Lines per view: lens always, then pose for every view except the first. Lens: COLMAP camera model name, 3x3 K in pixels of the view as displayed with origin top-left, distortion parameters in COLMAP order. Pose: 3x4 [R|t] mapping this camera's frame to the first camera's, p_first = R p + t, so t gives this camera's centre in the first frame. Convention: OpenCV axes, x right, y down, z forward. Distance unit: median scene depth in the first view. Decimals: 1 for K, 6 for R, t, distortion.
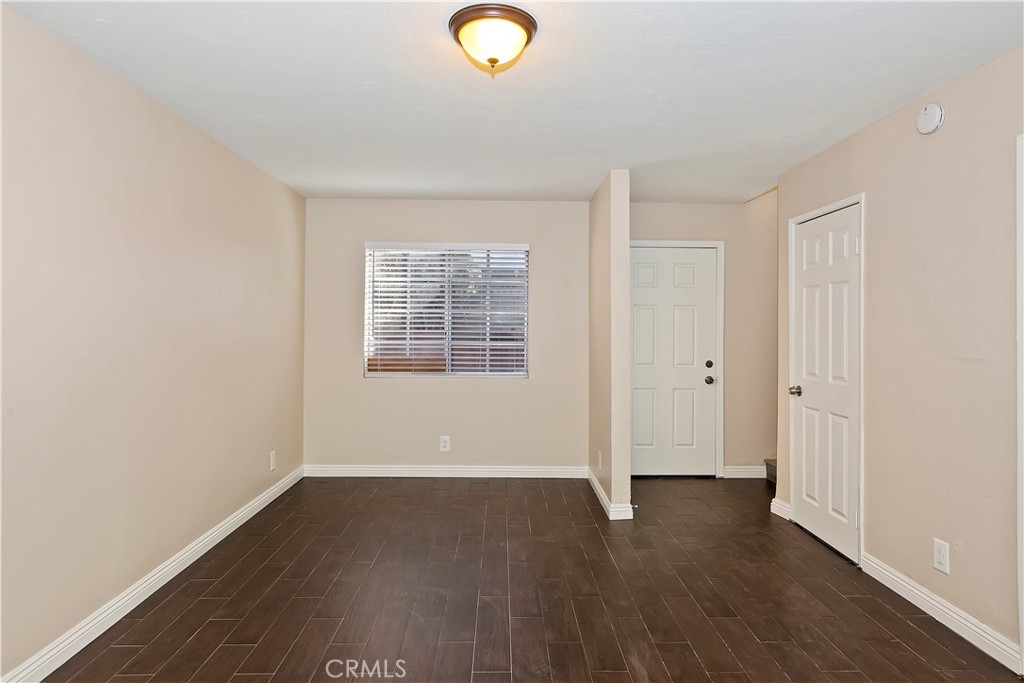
lens RADIAL K [[570.8, 0, 512.0], [0, 570.8, 316.7], [0, 0, 1]] dist [0.002236, 0.000058]
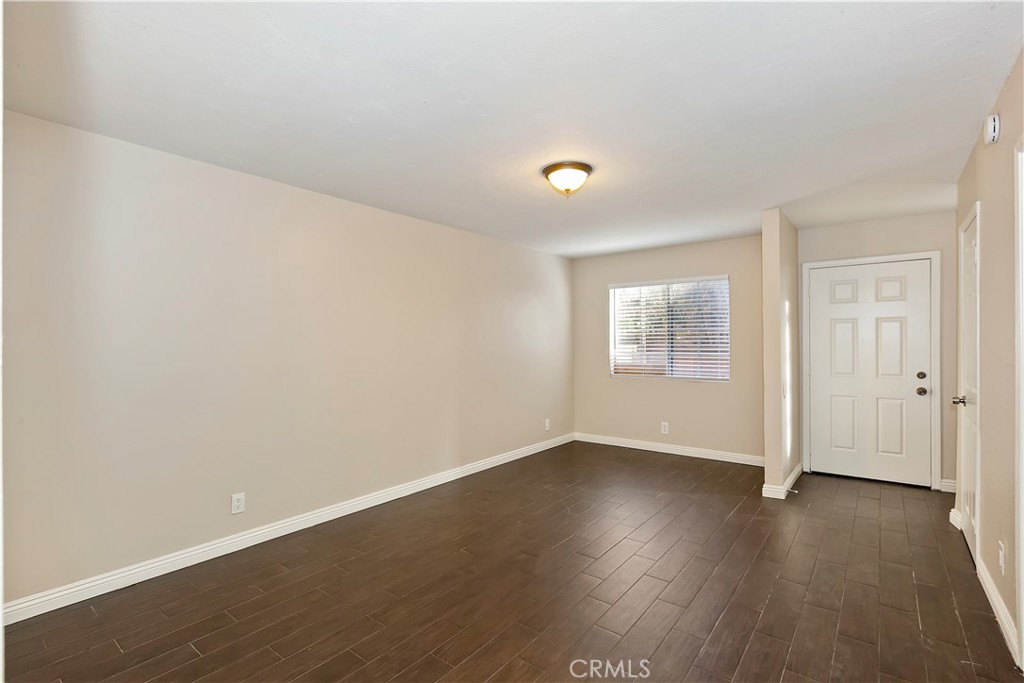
lens RADIAL K [[477.2, 0, 512.0], [0, 477.2, 341.5], [0, 0, 1]] dist [0.000574, 0.000096]
pose [[0.778499, -0.014129, -0.627486, 0.313049], [0.023333, 0.999707, 0.006439, 0.001271], [0.627211, -0.019654, 0.778601, -0.106095]]
